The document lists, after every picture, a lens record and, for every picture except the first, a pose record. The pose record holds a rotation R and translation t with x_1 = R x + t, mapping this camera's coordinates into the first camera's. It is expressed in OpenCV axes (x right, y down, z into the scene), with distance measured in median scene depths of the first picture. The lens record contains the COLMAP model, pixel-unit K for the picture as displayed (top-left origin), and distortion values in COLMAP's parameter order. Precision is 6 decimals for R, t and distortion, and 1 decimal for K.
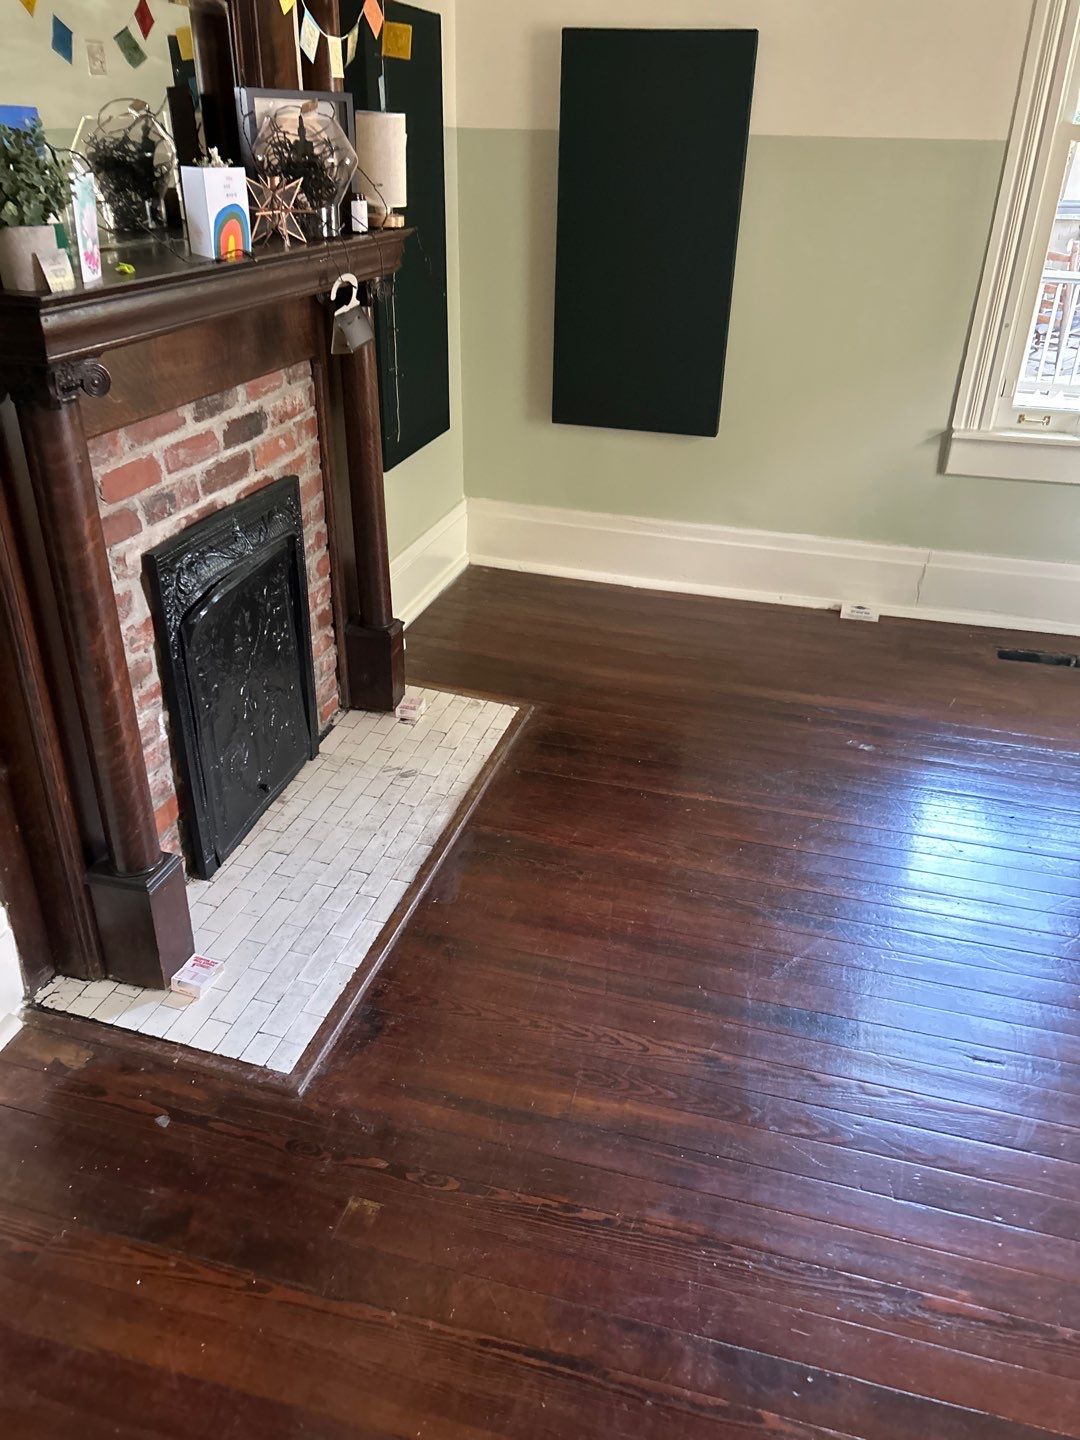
lens RADIAL K [[1084.2, 0, 570.4], [0, 1084.2, 720.3], [0, 0, 1]] dist [0.044351, -0.036970]
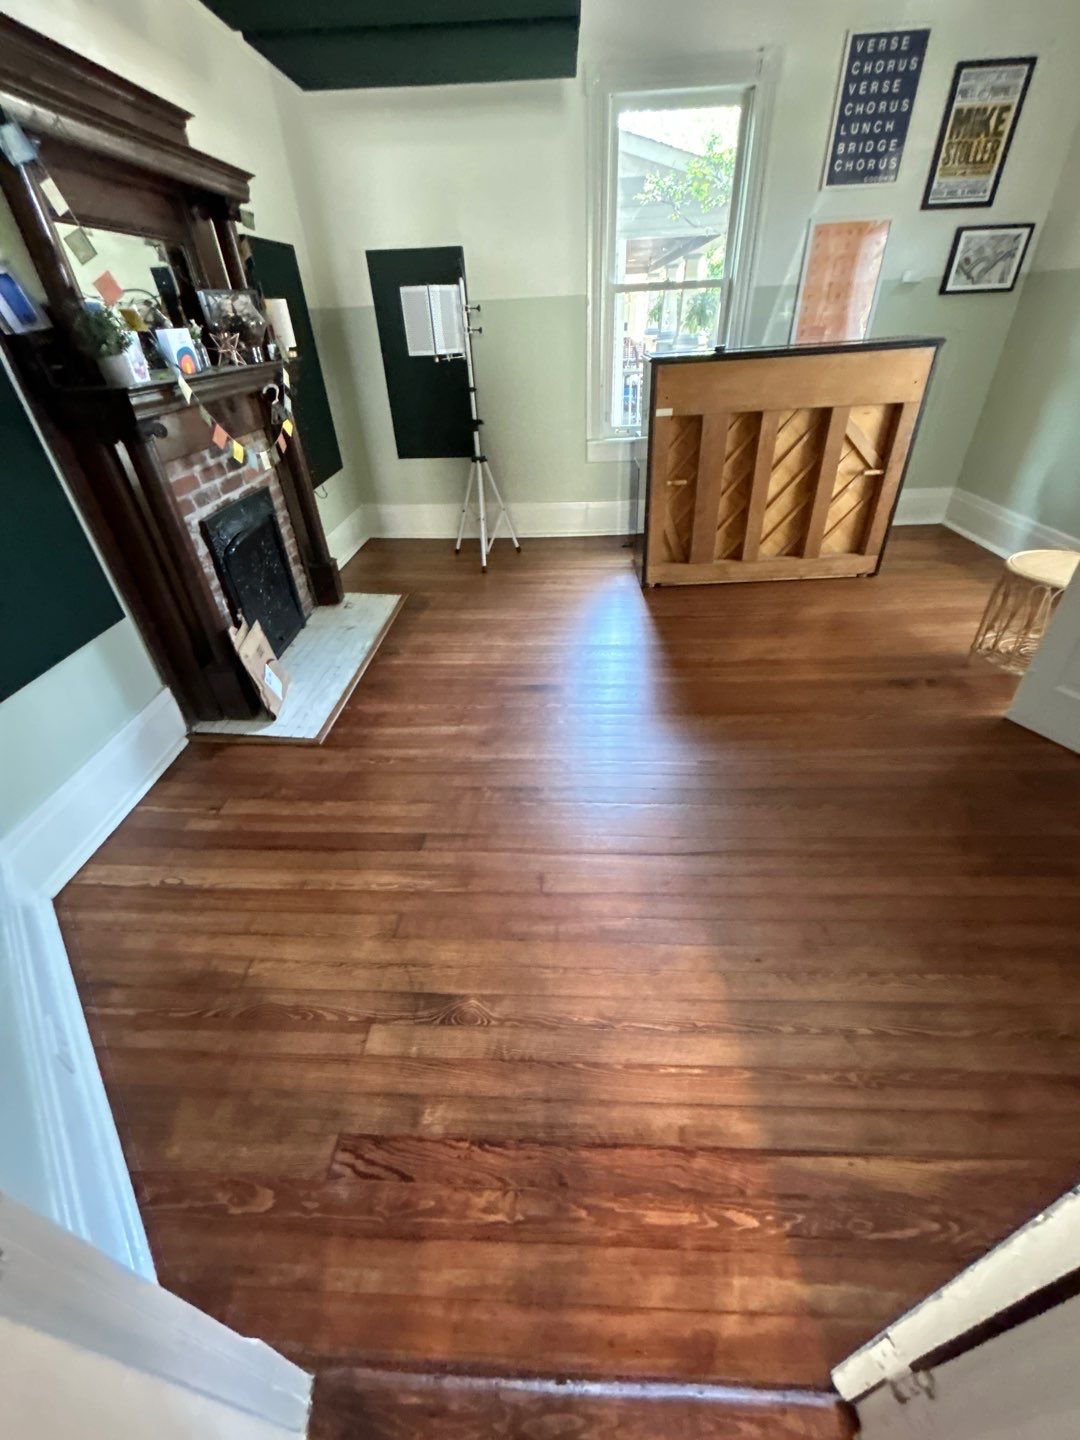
lens RADIAL K [[580.3, 0, 543.1], [0, 580.3, 714.4], [0, 0, 1]] dist [0.003329, 0.000218]
pose [[0.978440, -0.165068, 0.124127, 0.061804], [0.150683, 0.981569, 0.117549, 0.169268], [-0.141243, -0.096311, 0.985279, -0.237569]]
